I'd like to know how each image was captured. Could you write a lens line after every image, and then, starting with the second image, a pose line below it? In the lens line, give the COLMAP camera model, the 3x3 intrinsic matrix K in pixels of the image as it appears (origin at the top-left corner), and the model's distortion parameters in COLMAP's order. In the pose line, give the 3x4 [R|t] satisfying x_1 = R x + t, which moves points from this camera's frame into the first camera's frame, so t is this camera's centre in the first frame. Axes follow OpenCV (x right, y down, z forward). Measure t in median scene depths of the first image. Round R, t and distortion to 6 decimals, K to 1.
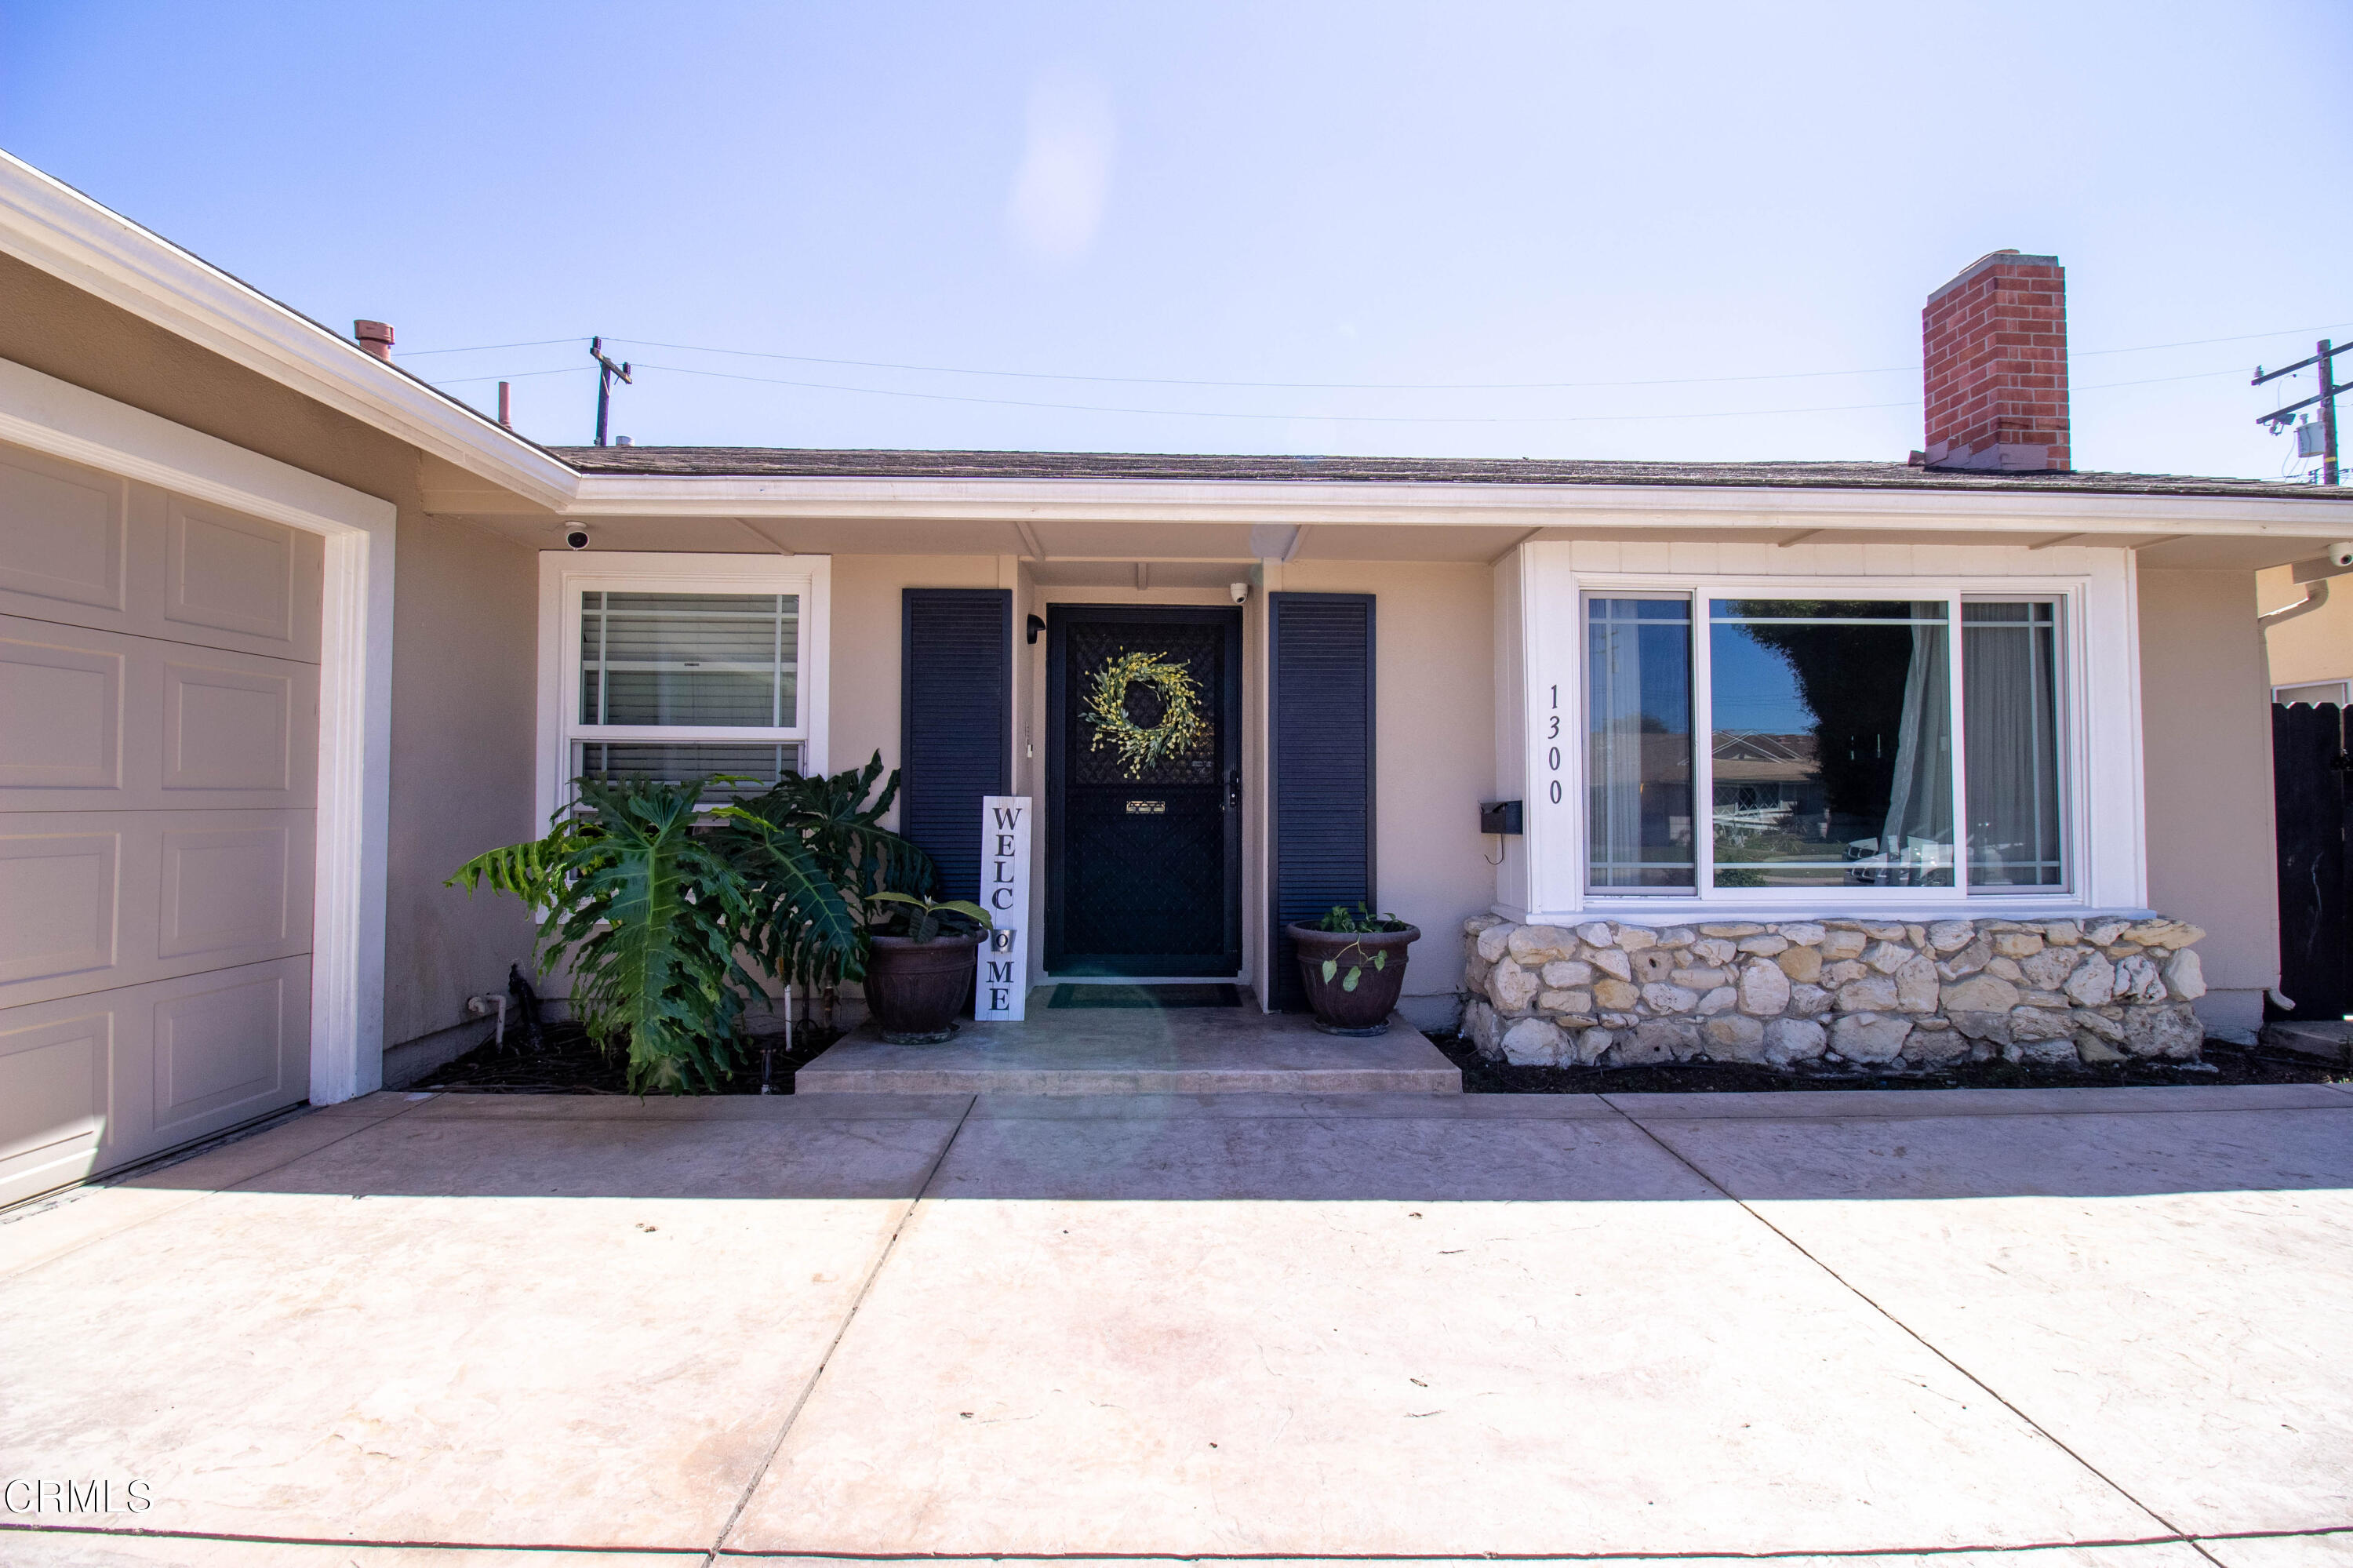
lens RADIAL K [[1090.5, 0, 1191.4], [0, 1090.5, 764.9], [0, 0, 1]] dist [0.002441, -0.013418]
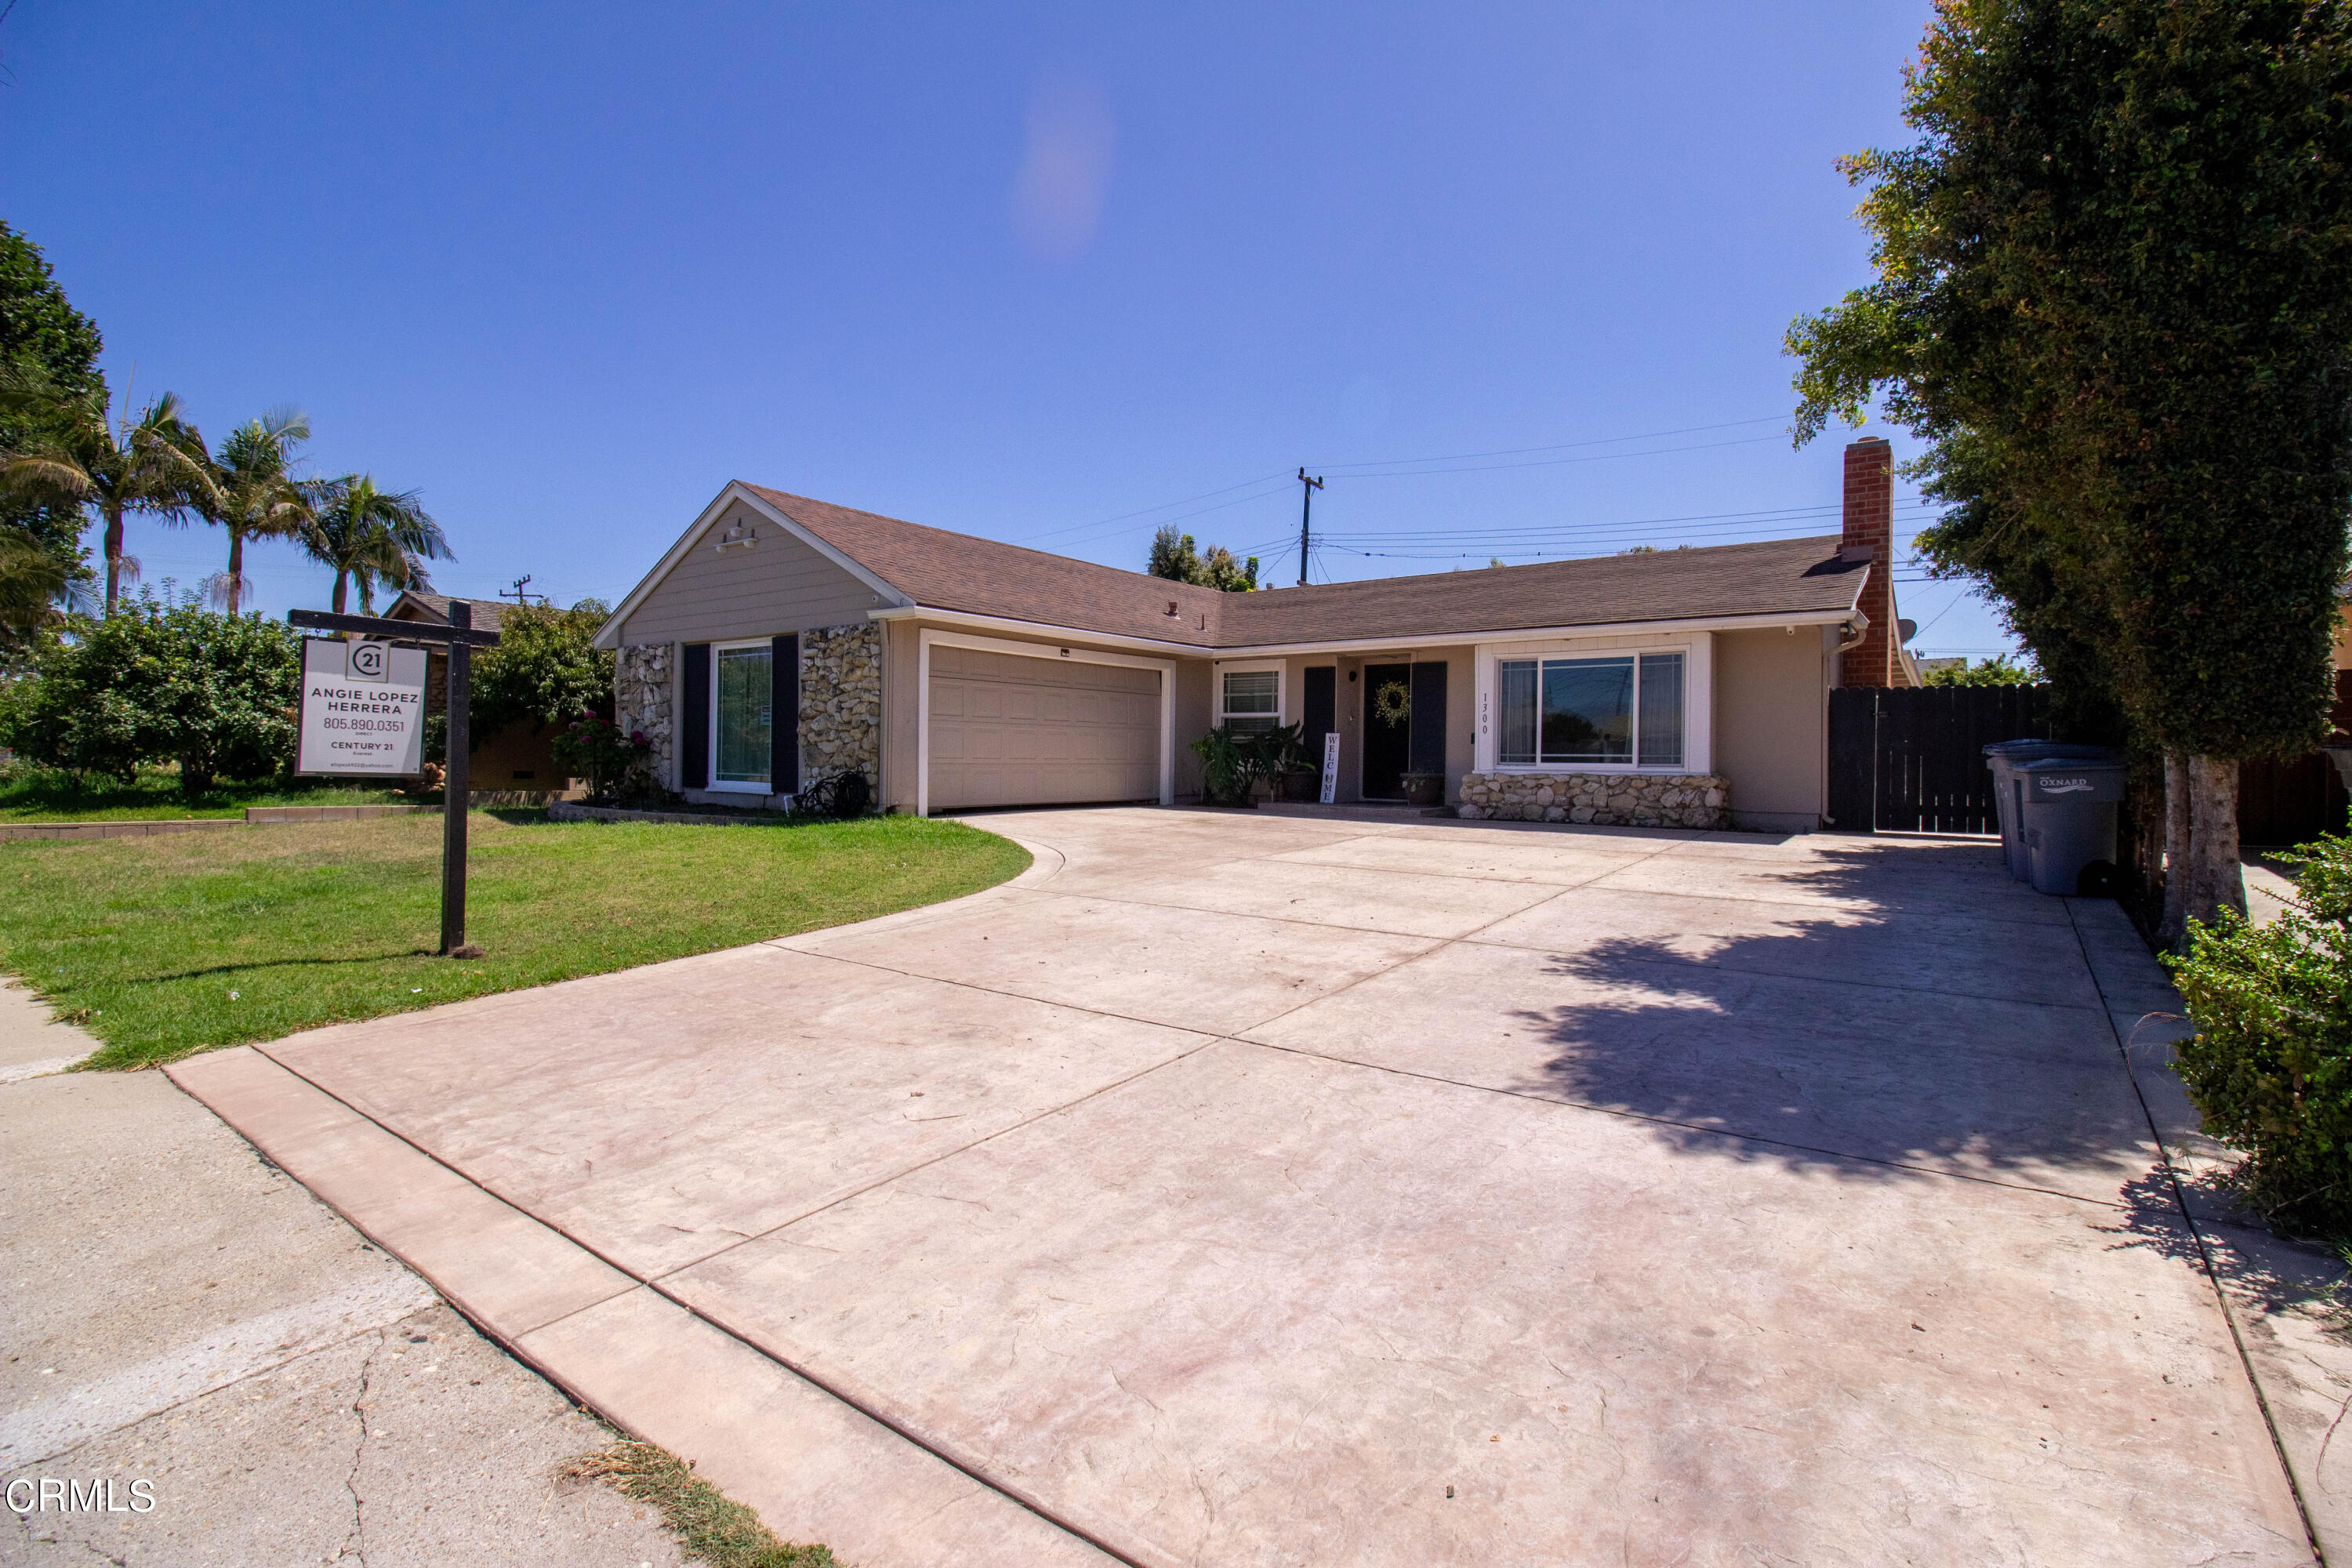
lens RADIAL K [[1090.0, 0, 1190.9], [0, 1090.0, 765.0], [0, 0, 1]] dist [0.002441, -0.013418]
pose [[0.784876, 0.009788, -0.619576, 1.470482], [0.010753, 0.999510, 0.029412, 0.023887], [0.619560, -0.029747, 0.784386, -1.733680]]
